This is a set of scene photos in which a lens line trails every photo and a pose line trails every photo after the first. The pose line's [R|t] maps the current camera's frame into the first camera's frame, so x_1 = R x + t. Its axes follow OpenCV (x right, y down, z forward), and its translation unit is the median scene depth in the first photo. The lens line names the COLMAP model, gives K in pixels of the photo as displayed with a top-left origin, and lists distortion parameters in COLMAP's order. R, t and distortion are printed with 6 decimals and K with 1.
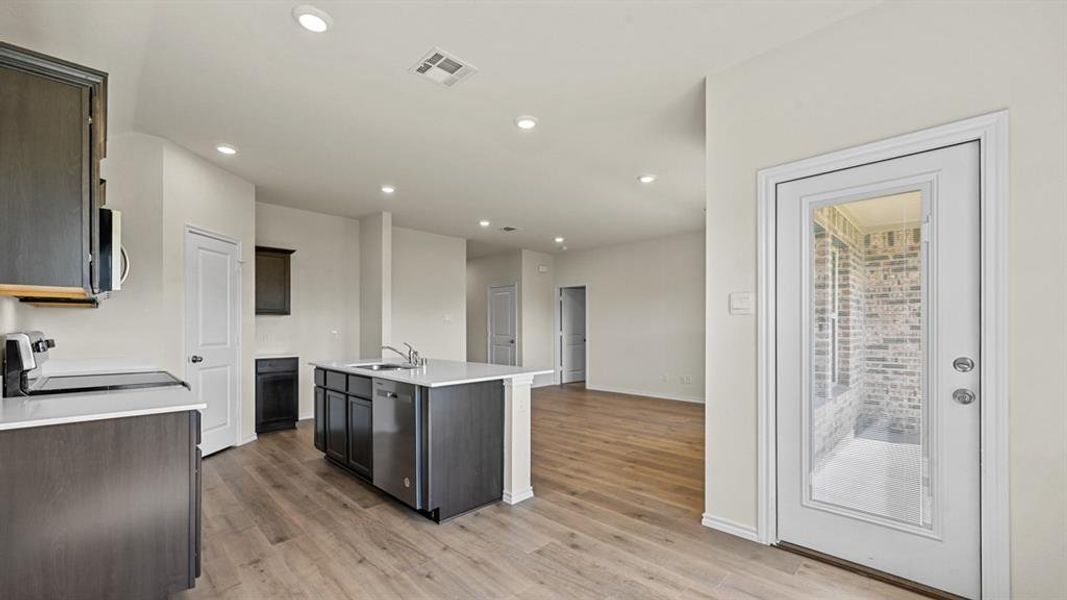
lens RADIAL K [[429.9, 0, 532.2], [0, 429.9, 327.6], [0, 0, 1]] dist [0.000896, 0.000157]
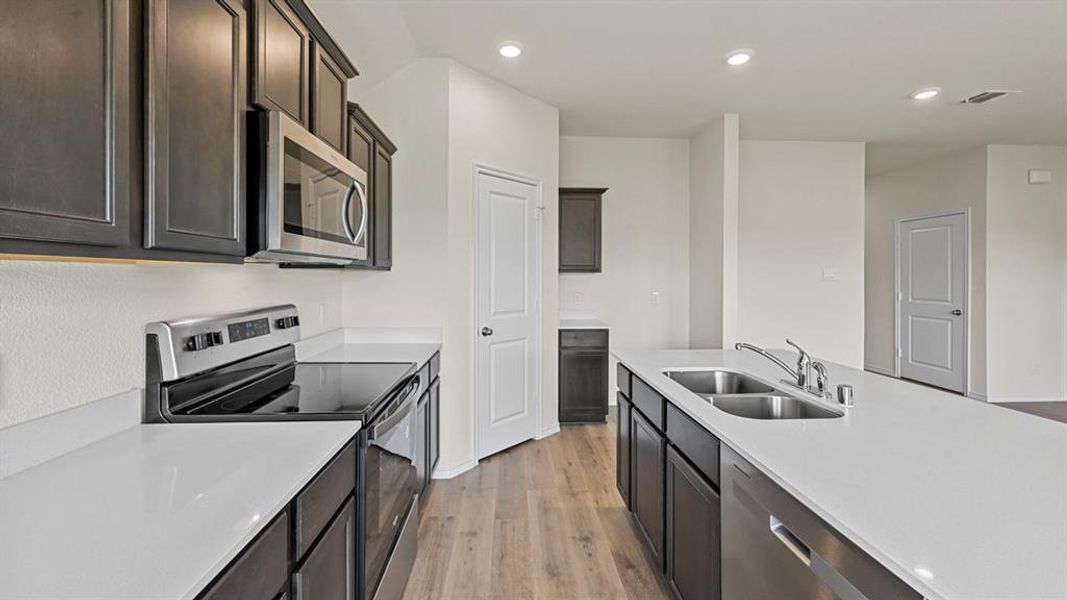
lens RADIAL K [[424.0, 0, 529.8], [0, 424.0, 275.8], [0, 0, 1]] dist [0.002082, 0.000366]
pose [[0.737433, 0.003489, -0.675412, -0.156045], [-0.004625, 0.999989, 0.000116, -0.025167], [0.675405, 0.003038, 0.737441, 0.387415]]
